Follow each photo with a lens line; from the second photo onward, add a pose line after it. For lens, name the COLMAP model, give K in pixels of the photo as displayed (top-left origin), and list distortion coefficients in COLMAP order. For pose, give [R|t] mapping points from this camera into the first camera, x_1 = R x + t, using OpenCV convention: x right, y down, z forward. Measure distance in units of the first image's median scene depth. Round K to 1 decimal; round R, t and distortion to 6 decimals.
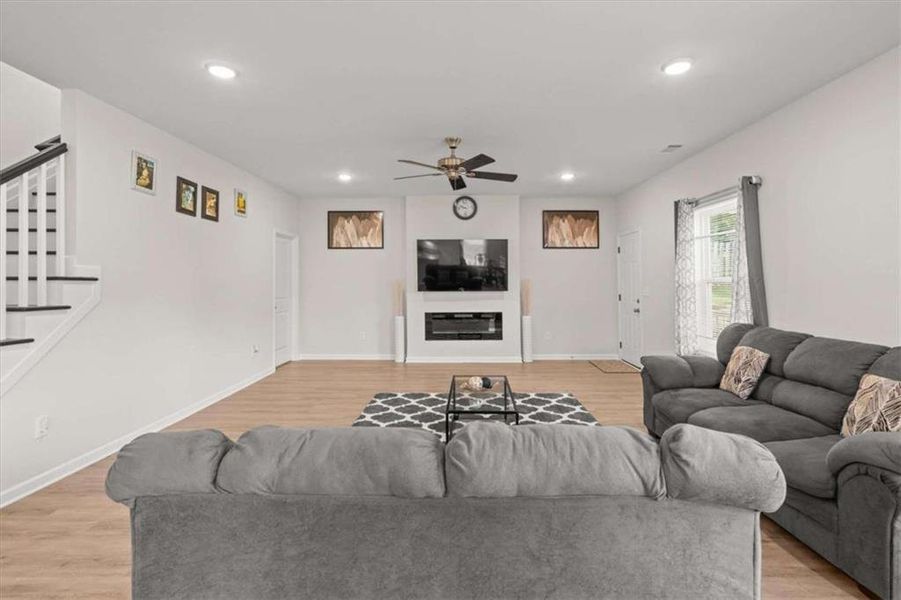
lens RADIAL K [[433.7, 0, 456.3], [0, 433.7, 274.5], [0, 0, 1]] dist [-0.000149, 0.000397]
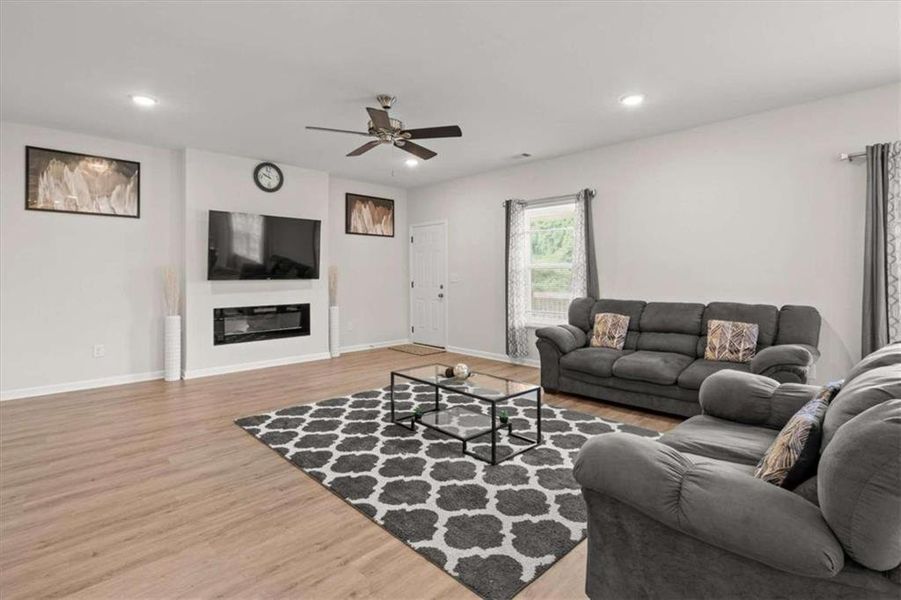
lens RADIAL K [[438.8, 0, 448.5], [0, 438.8, 273.9], [0, 0, 1]] dist [-0.002742, -0.000386]
pose [[0.707109, 0.002230, 0.707101, -0.323887], [-0.011046, 0.999908, 0.007893, 0.017477], [-0.707018, -0.013392, 0.707068, 0.180044]]
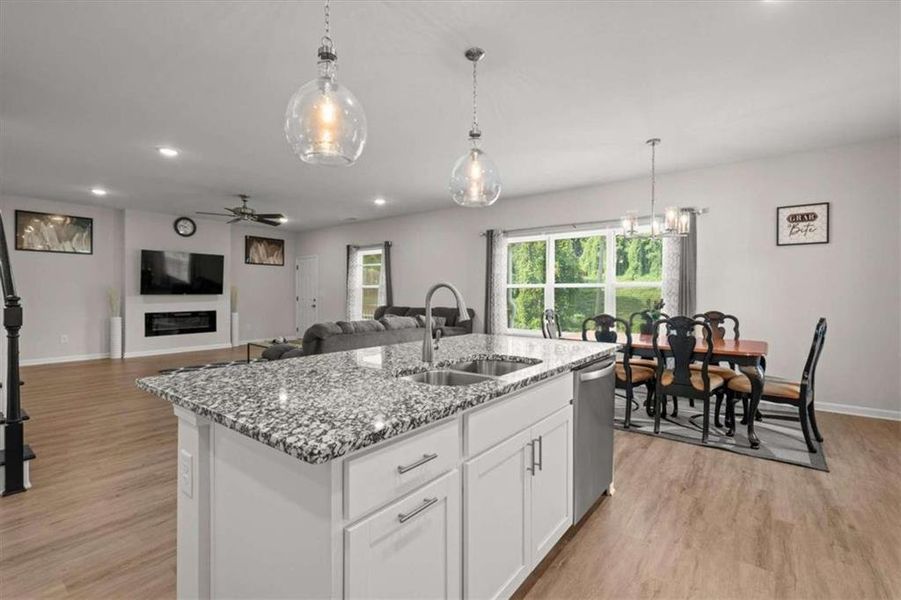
lens RADIAL K [[408.7, 0, 453.9], [0, 408.7, 294.6], [0, 0, 1]] dist [-0.001904, 0.000017]
pose [[0.602694, 0.000948, 0.797972, -0.449058], [-0.016545, 0.999799, 0.011308, 0.012897], [-0.797801, -0.020018, 0.602589, -0.317168]]
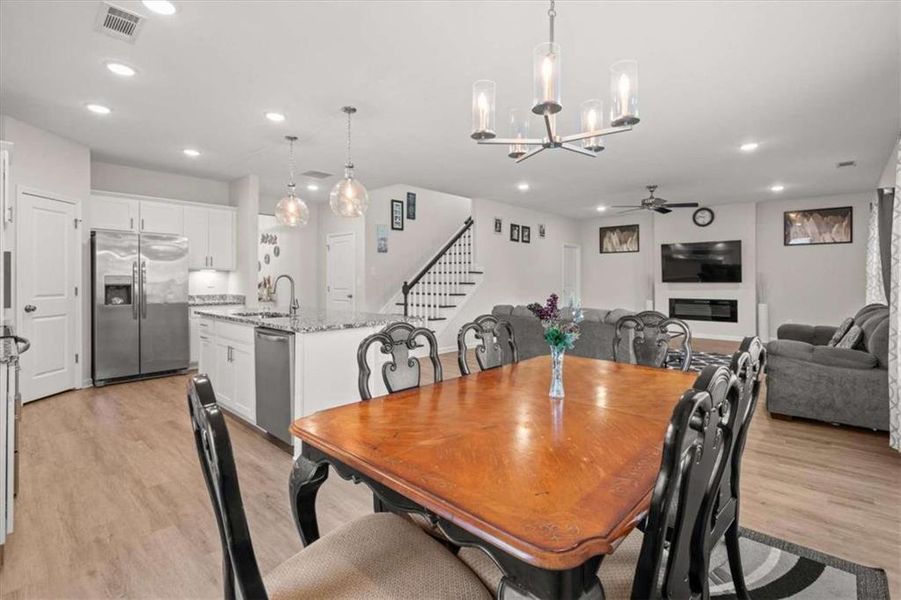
lens RADIAL K [[416.9, 0, 452.4], [0, 416.9, 285.0], [0, 0, 1]] dist [-0.001469, 0.000153]
pose [[0.742638, 0.011610, -0.669592, 0.296628], [0.007601, 0.999639, 0.025763, 0.008414], [0.669649, -0.024222, 0.742282, -0.410410]]
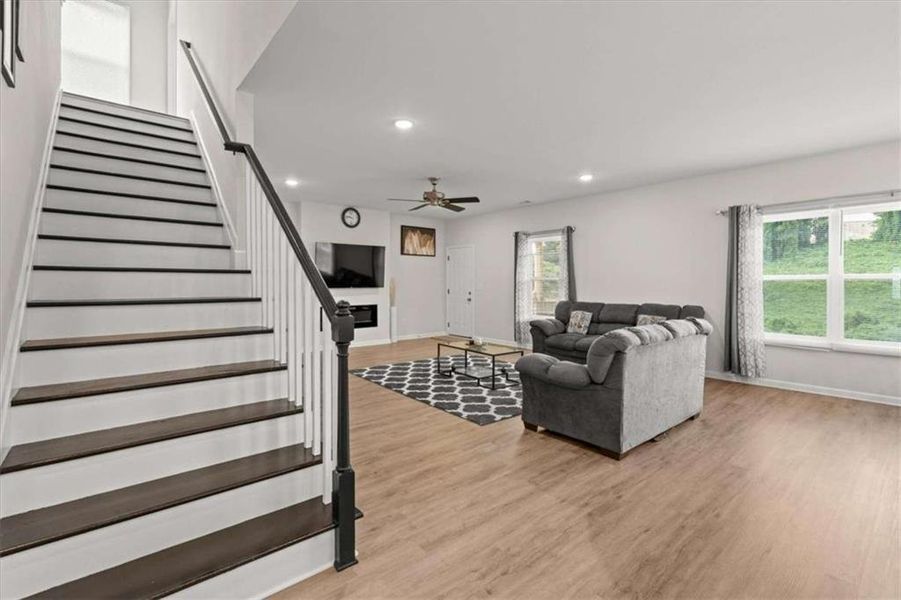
lens RADIAL K [[416.9, 0, 452.4], [0, 416.9, 285.0], [0, 0, 1]] dist [-0.001469, 0.000153]
pose [[0.755682, -0.001549, 0.654936, -0.521099], [-0.012278, 0.999788, 0.016531, 0.008469], [-0.654823, -0.020534, 0.755503, -0.048441]]
